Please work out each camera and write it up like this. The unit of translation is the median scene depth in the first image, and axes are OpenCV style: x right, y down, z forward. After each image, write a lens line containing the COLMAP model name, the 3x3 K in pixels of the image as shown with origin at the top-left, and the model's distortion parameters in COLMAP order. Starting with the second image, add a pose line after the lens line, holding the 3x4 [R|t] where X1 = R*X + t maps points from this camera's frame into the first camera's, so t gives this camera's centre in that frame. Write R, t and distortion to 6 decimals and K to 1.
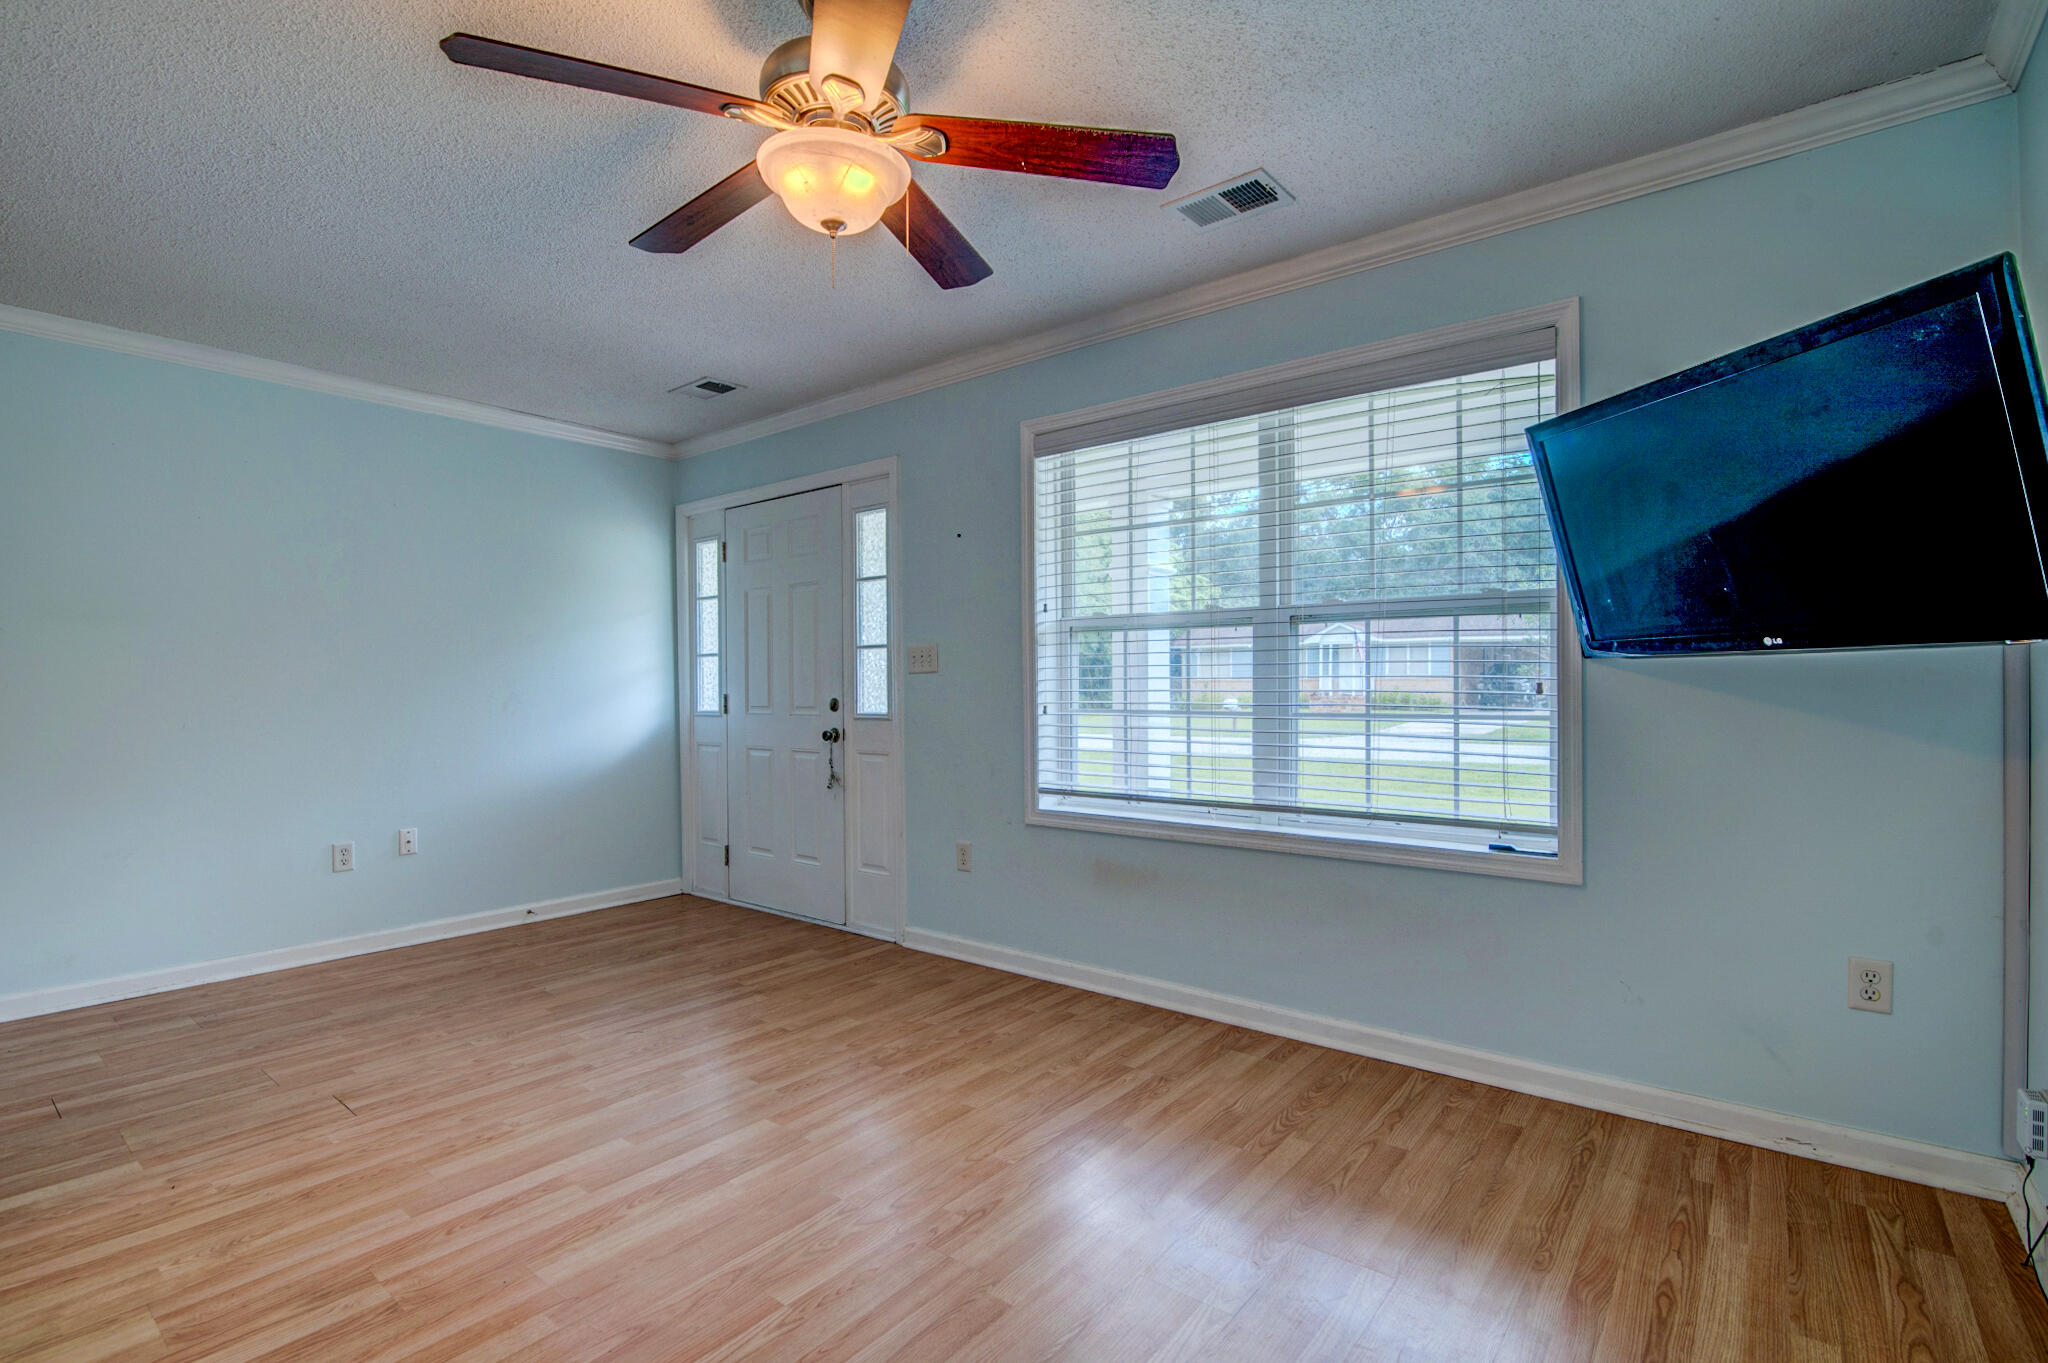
lens RADIAL K [[949.6, 0, 1013.1], [0, 949.6, 697.7], [0, 0, 1]] dist [-0.019600, 0.001376]
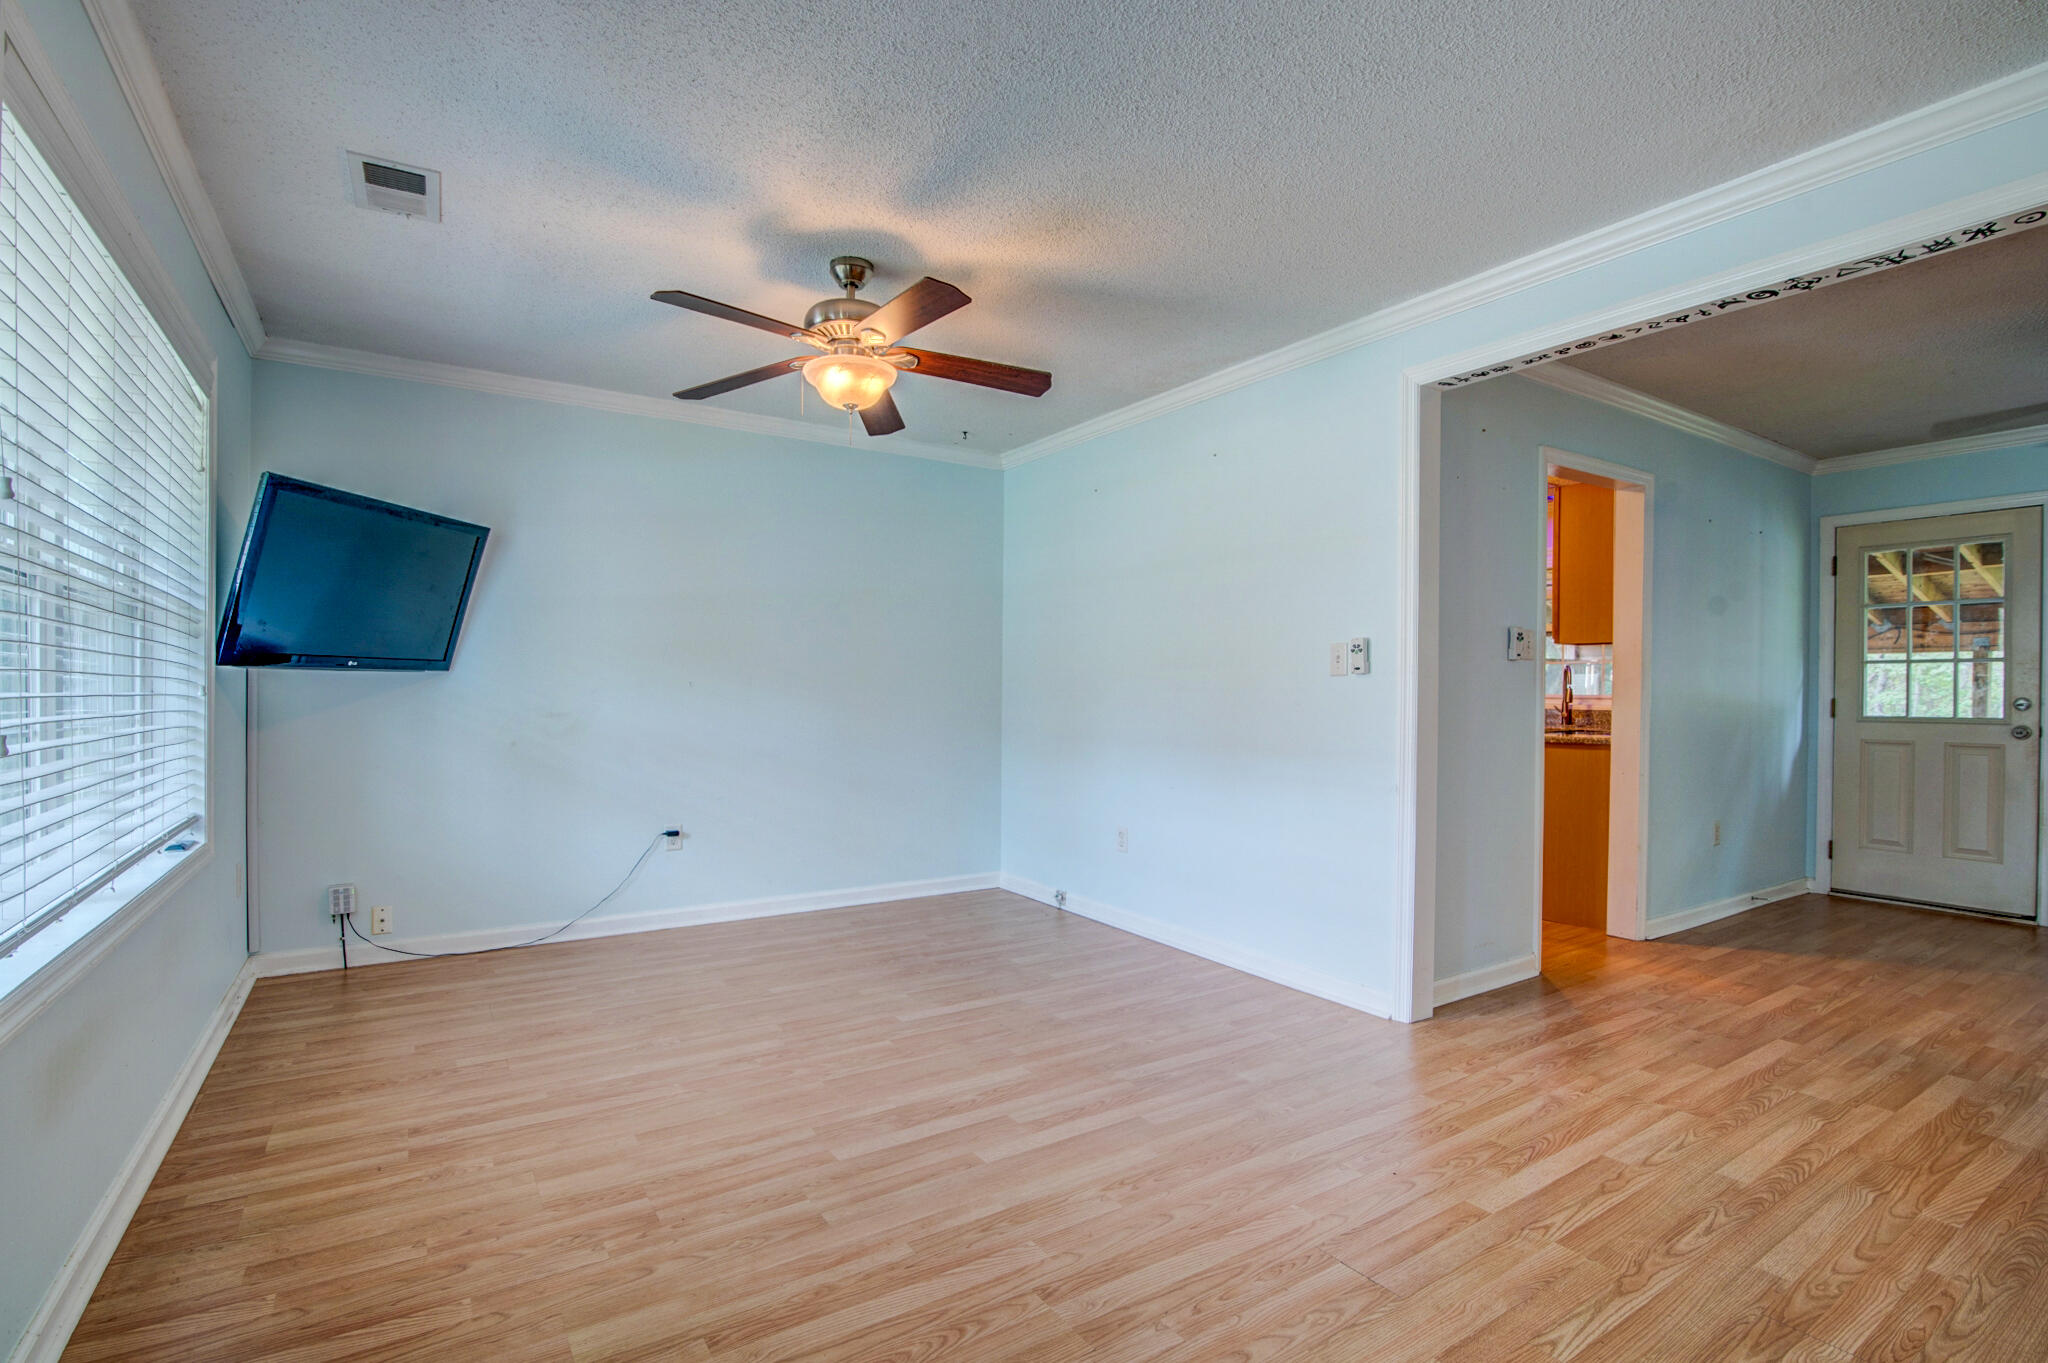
lens RADIAL K [[949.6, 0, 1013.1], [0, 949.6, 697.7], [0, 0, 1]] dist [-0.019600, 0.001376]
pose [[-0.949293, -0.001209, 0.314390, -0.553221], [0.004676, 0.999828, 0.017964, -0.013594], [-0.314358, 0.018523, -0.949124, 1.409122]]
